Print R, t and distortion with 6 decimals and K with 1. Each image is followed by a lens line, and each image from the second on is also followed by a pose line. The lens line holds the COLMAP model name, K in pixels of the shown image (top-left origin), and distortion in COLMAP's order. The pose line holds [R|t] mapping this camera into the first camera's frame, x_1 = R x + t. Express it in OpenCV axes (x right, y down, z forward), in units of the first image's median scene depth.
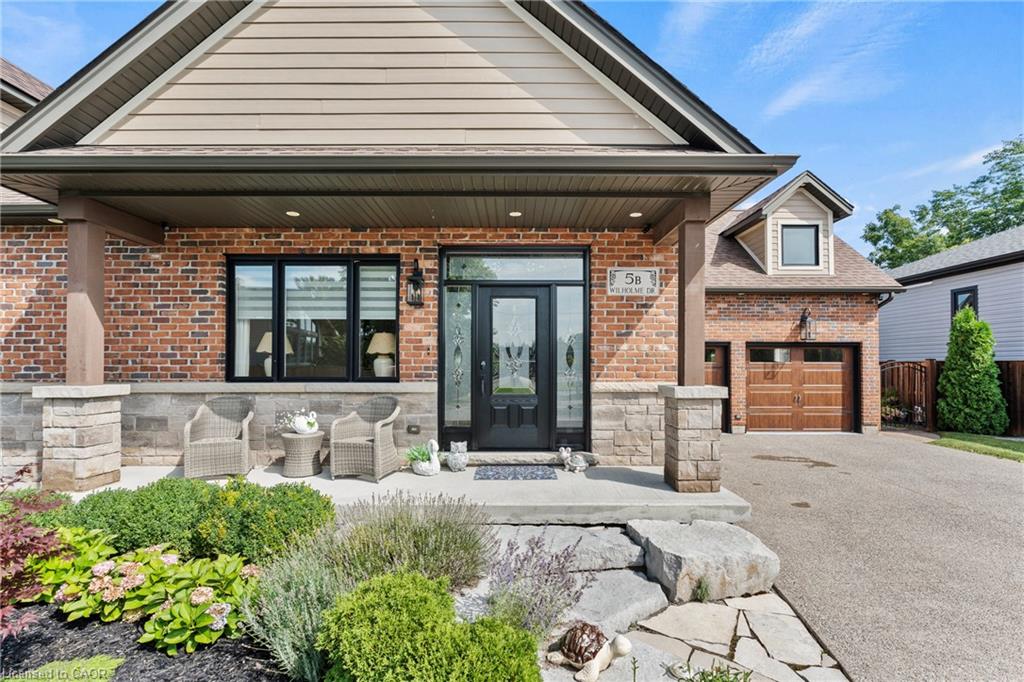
lens RADIAL K [[463.3, 0, 537.7], [0, 463.3, 363.9], [0, 0, 1]] dist [-0.002272, -0.000744]
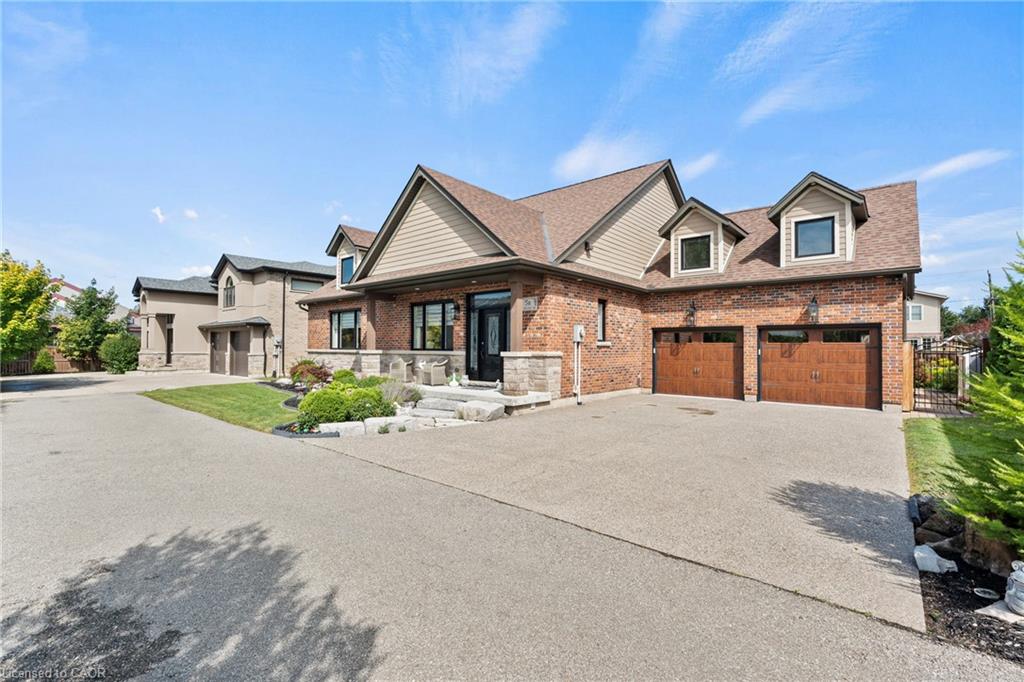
lens RADIAL K [[463.3, 0, 513.5], [0, 463.3, 340.4], [0, 0, 1]] dist [-0.002272, -0.000744]
pose [[0.755430, -0.008258, -0.655177, 0.852409], [-0.002898, 0.999869, -0.015944, 0.012396], [0.655222, 0.013943, 0.755307, -0.355321]]
